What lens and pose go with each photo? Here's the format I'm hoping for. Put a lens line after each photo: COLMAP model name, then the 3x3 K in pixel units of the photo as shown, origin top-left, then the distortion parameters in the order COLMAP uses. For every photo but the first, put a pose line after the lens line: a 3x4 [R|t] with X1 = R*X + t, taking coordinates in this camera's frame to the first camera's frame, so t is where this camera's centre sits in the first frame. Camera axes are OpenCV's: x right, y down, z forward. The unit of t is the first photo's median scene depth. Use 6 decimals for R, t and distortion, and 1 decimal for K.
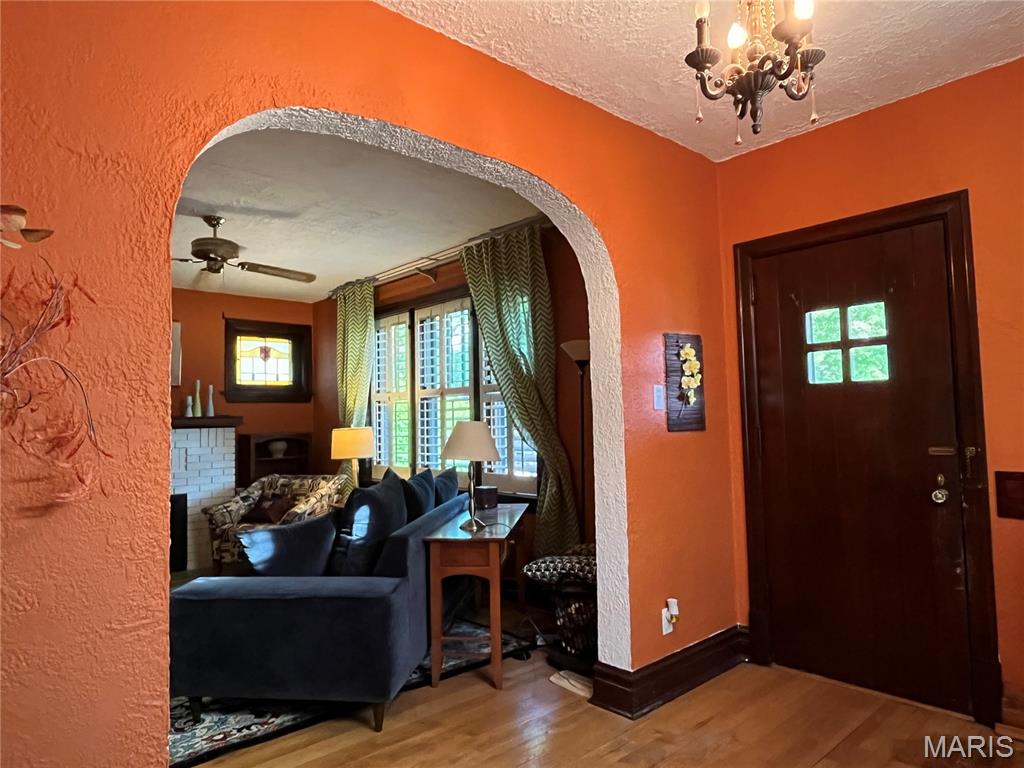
lens RADIAL K [[649.2, 0, 506.6], [0, 649.2, 381.7], [0, 0, 1]] dist [-0.004472, -0.000457]
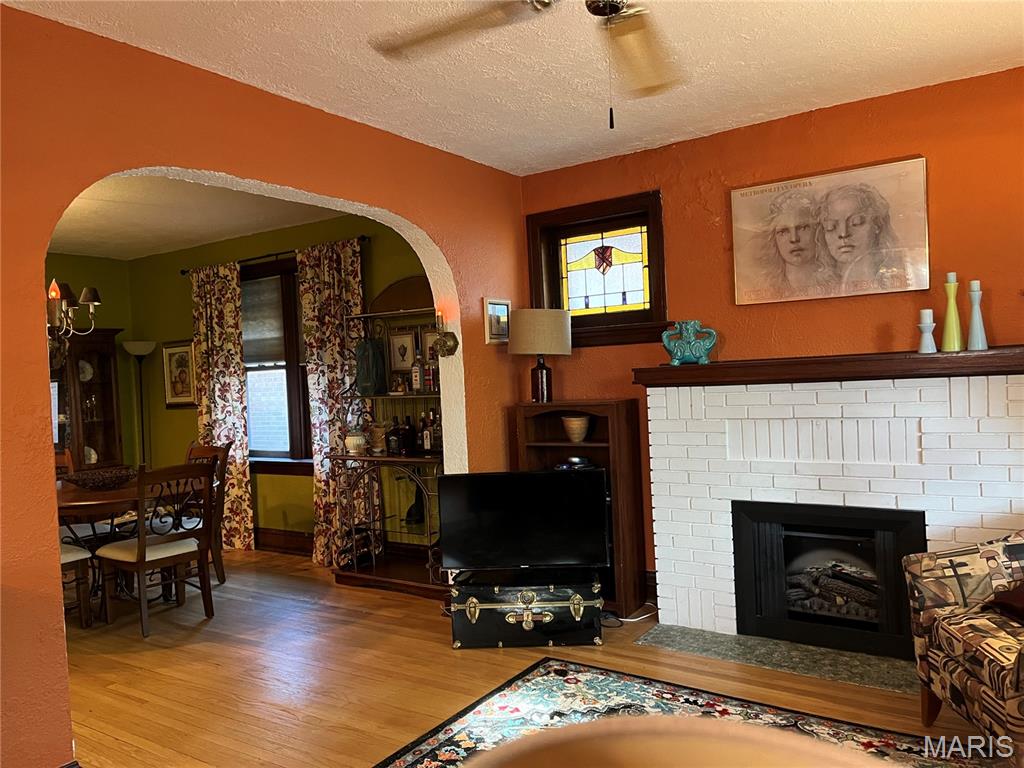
lens RADIAL K [[772.9, 0, 508.9], [0, 772.9, 384.0], [0, 0, 1]] dist [0.053185, -0.047470]
pose [[0.240830, 0.026900, -0.970195, -0.000882], [0.106393, 0.992860, 0.053938, 0.023489], [0.964718, -0.116211, 0.236248, 1.043395]]
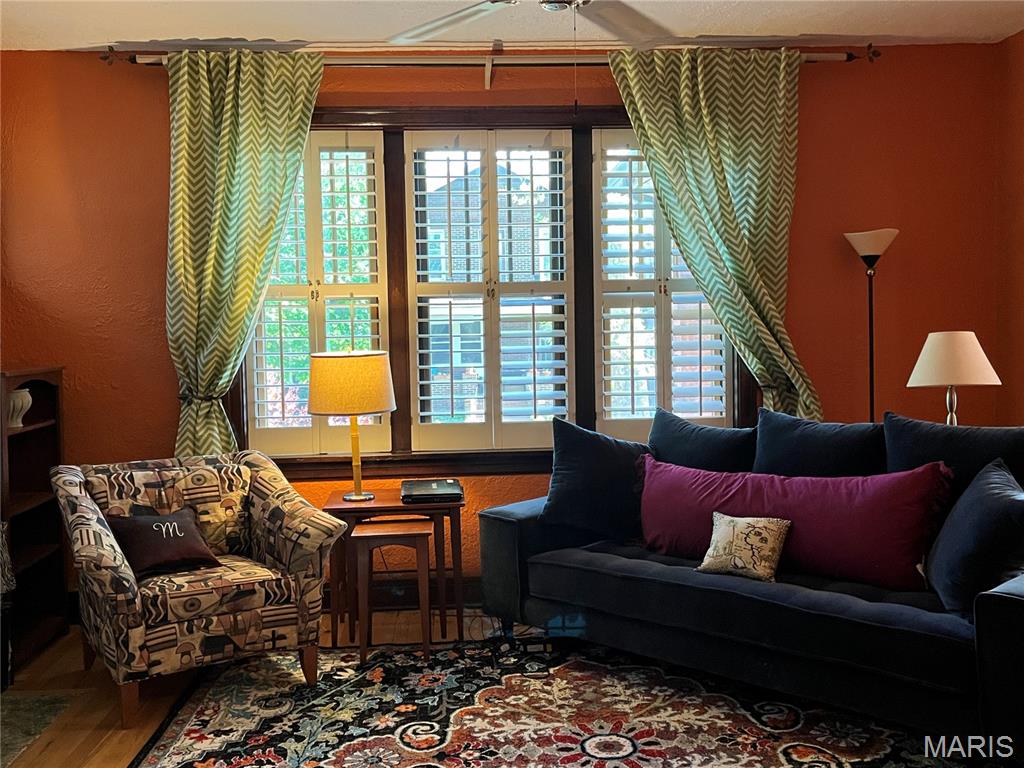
lens RADIAL K [[1022.1, 0, 508.5], [0, 1022.1, 392.5], [0, 0, 1]] dist [0.036338, 0.000000]
pose [[0.620082, -0.035934, 0.783714, -1.352807], [-0.042299, 0.995966, 0.079133, 0.059876], [-0.783396, -0.082219, 0.616060, 0.717520]]
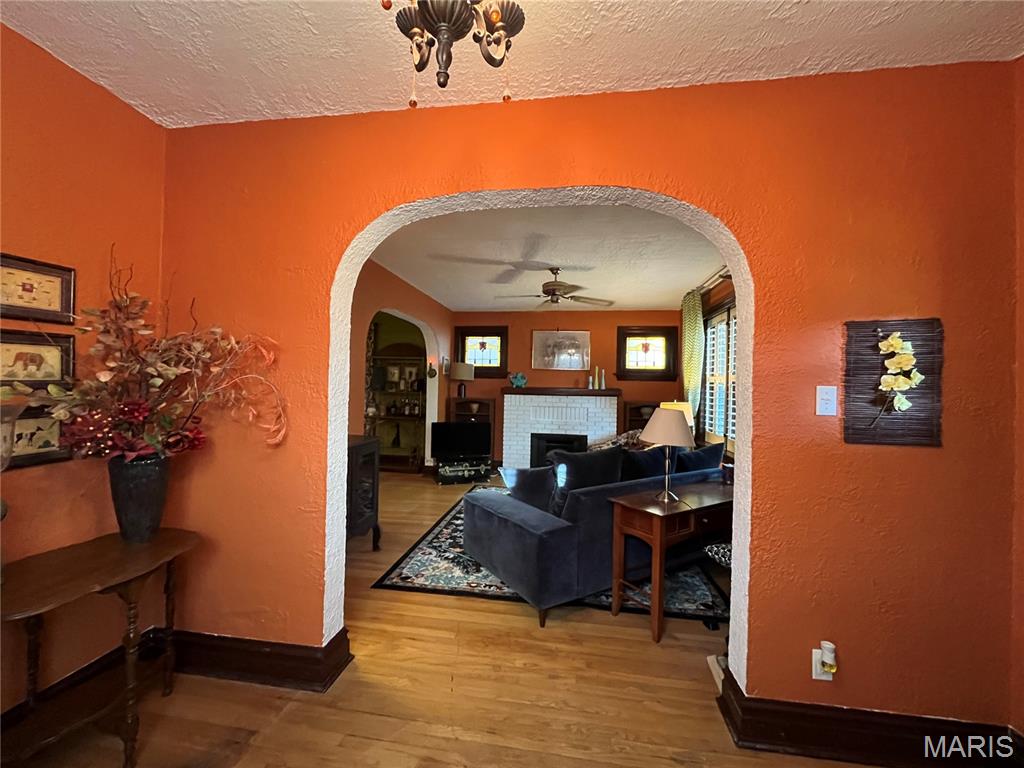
lens RADIAL K [[414.3, 0, 510.5], [0, 414.3, 383.4], [0, 0, 1]] dist [-0.002260, -0.000385]
pose [[0.636252, 0.029984, -0.770898, 0.358607], [0.013030, 0.998684, 0.049597, -0.027707], [0.771371, -0.041601, 0.635025, 0.327664]]
